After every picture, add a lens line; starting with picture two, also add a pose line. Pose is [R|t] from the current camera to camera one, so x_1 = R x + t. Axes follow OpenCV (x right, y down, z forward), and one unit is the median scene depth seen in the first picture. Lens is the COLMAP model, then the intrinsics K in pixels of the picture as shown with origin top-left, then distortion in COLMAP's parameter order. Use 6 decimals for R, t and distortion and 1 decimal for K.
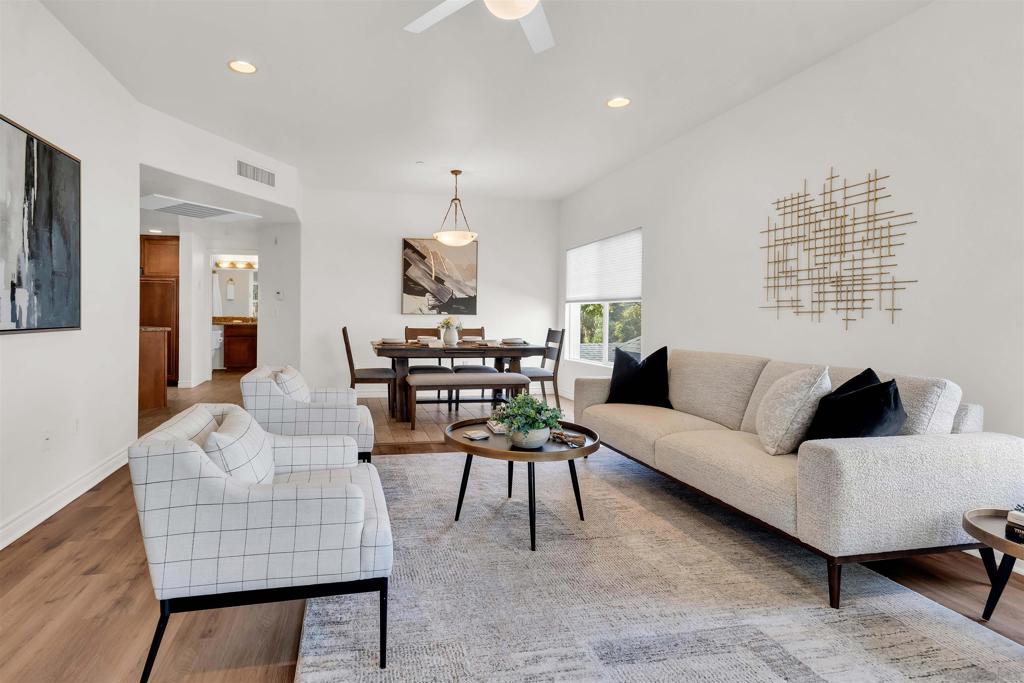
lens RADIAL K [[480.8, 0, 421.4], [0, 480.8, 316.8], [0, 0, 1]] dist [-0.000245, -0.000381]
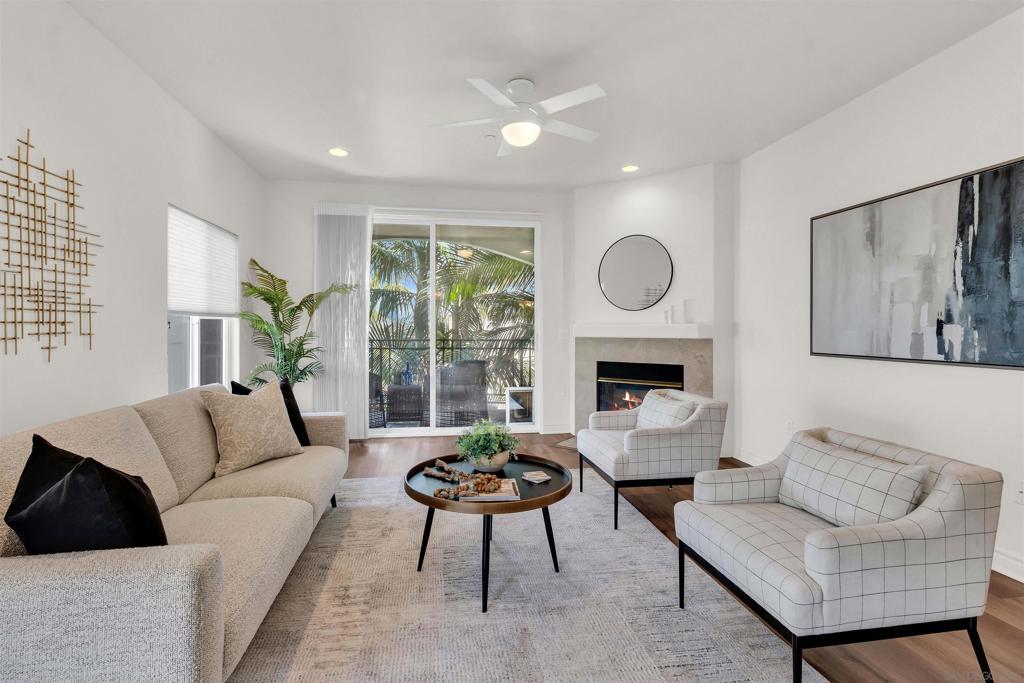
lens RADIAL K [[470.7, 0, 508.5], [0, 470.7, 329.6], [0, 0, 1]] dist [-0.002228, 0.000060]
pose [[-0.999647, -0.011940, -0.023746, 0.179678], [-0.012190, 0.999872, 0.010404, -0.039323], [0.023619, 0.010690, -0.999664, 1.769861]]
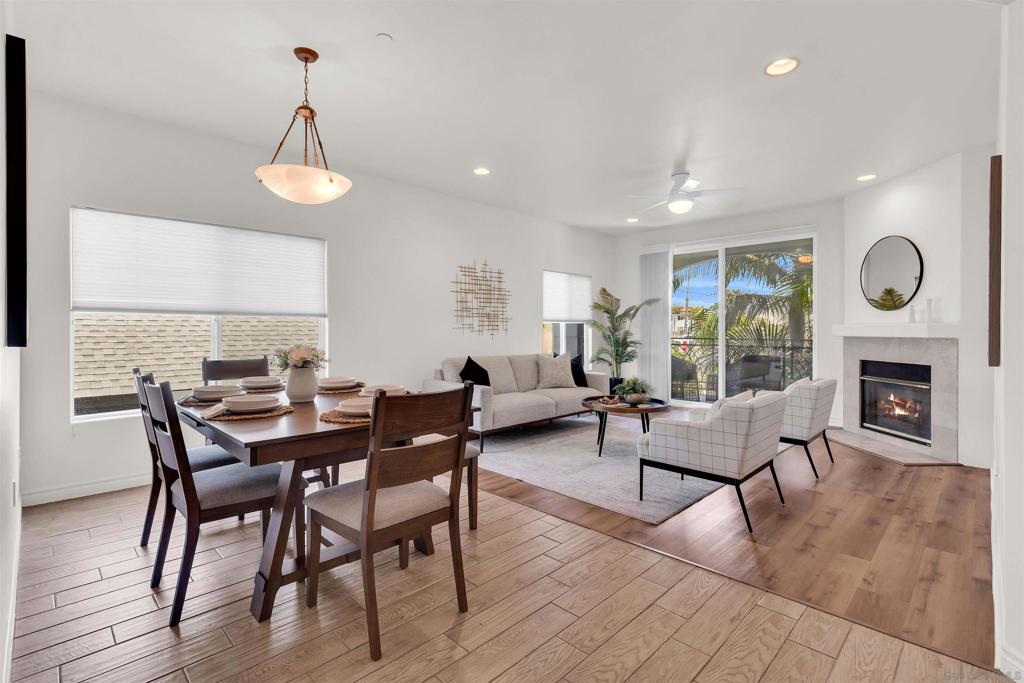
lens RADIAL K [[487.3, 0, 521.4], [0, 487.3, 333.7], [0, 0, 1]] dist [0.000936, 0.000511]
pose [[-0.618141, -0.017686, 0.785869, -0.903367], [-0.003782, 0.999802, 0.019526, -0.040671], [-0.786059, 0.009097, -0.618085, 2.252276]]
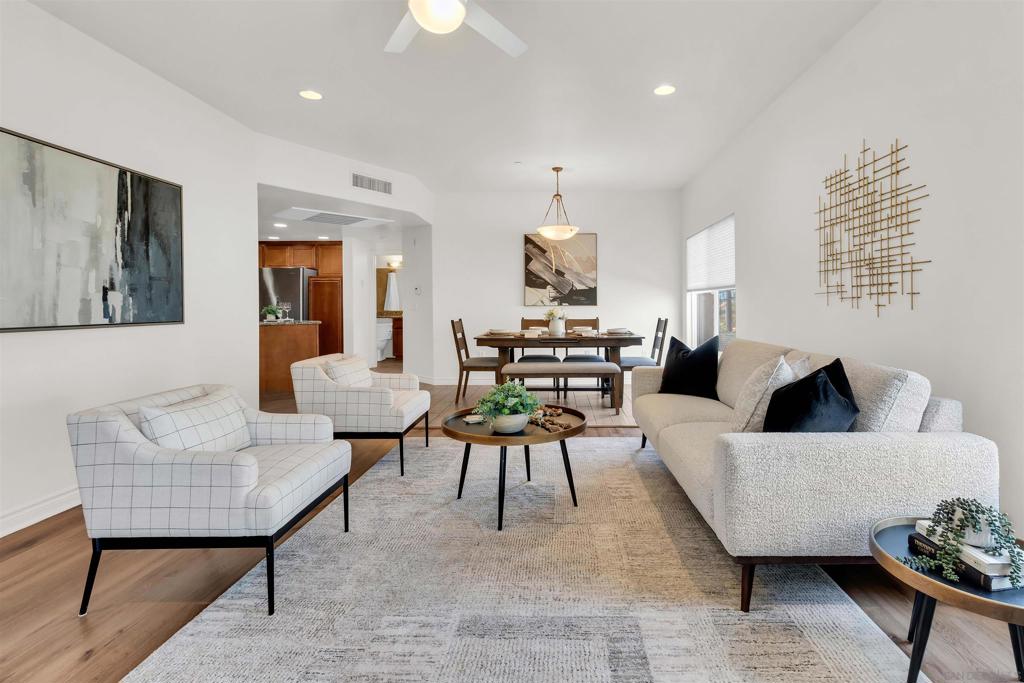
lens RADIAL K [[462.7, 0, 533.4], [0, 462.7, 305.1], [0, 0, 1]] dist [-0.001104, 0.000178]
pose [[0.981508, -0.016090, -0.190744, 0.414181], [0.014736, 0.999855, -0.008513, 0.003048], [0.190854, 0.005544, 0.981603, 0.014882]]
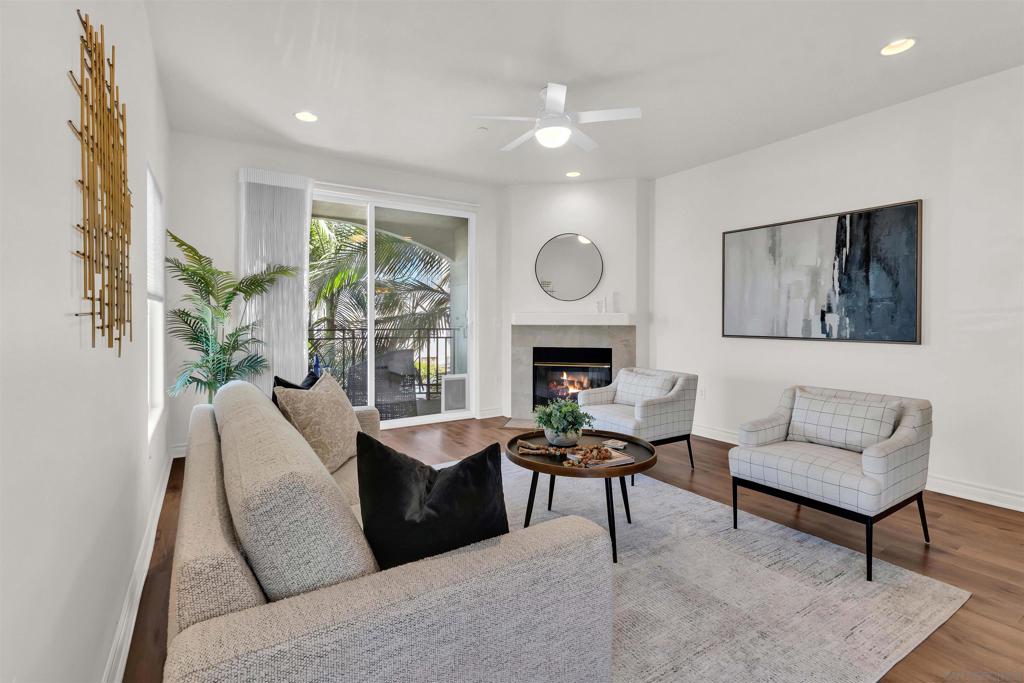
lens RADIAL K [[474.3, 0, 512.5], [0, 474.3, 323.6], [0, 0, 1]] dist [-0.000596, -0.000319]
pose [[-0.903862, -0.007687, -0.427755, 0.721155], [-0.014479, 0.999815, 0.012627, -0.025081], [0.427579, 0.017607, -0.903807, 1.719295]]
